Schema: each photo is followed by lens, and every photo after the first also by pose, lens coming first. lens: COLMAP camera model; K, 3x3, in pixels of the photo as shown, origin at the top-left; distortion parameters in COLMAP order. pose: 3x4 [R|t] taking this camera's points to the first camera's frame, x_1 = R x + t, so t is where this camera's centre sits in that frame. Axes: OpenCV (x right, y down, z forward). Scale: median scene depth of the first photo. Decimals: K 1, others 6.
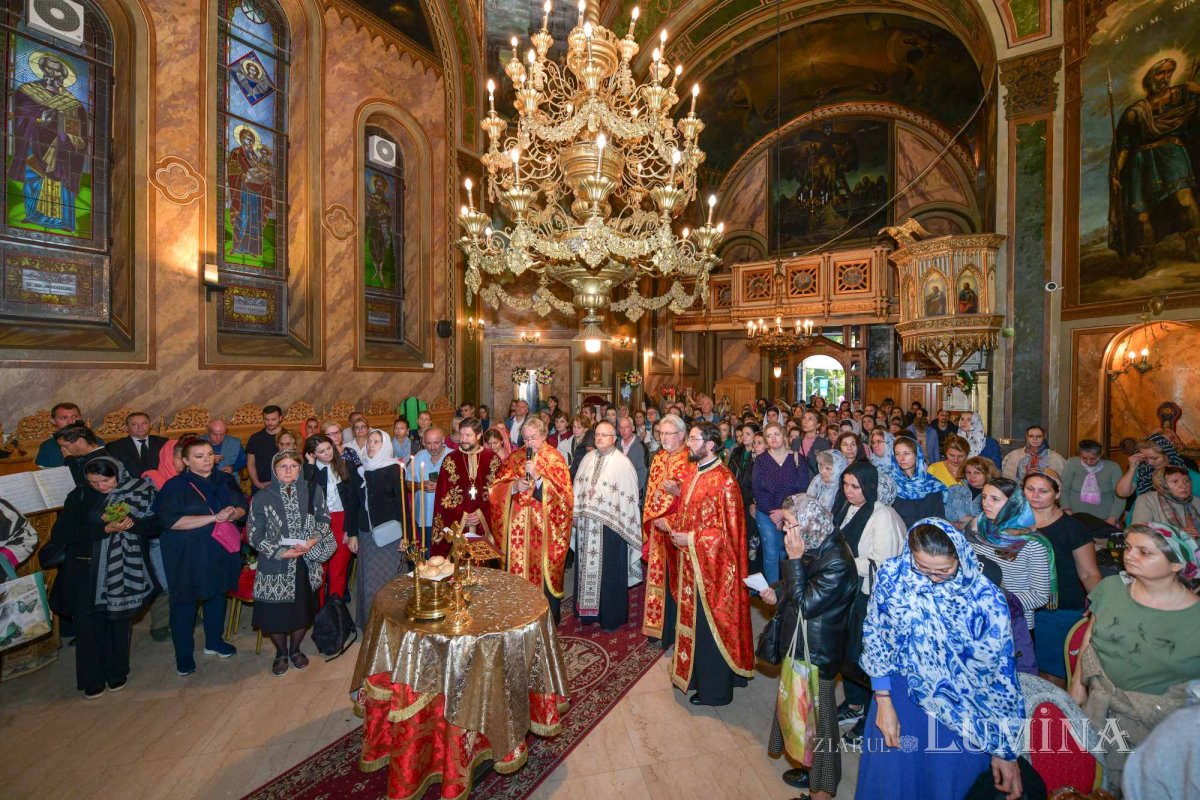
lens RADIAL K [[531.5, 0, 510.1], [0, 531.5, 385.9], [0, 0, 1]] dist [-0.012660, -0.000652]
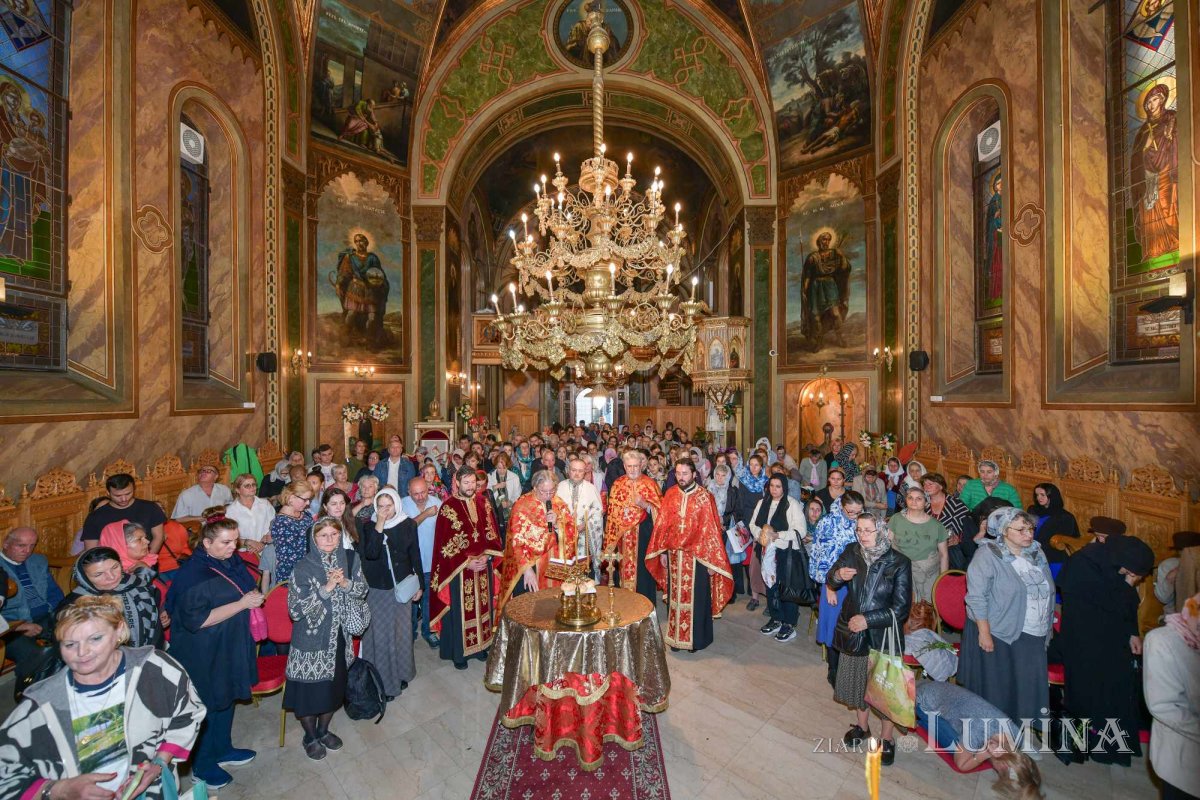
lens RADIAL K [[558.2, 0, 579.8], [0, 558.2, 398.5], [0, 0, 1]] dist [-0.006752, 0.000241]
pose [[0.814902, -0.016534, 0.579363, -0.416050], [0.027686, 0.999562, -0.010417, -0.044479], [-0.578937, 0.024529, 0.815003, -0.047823]]
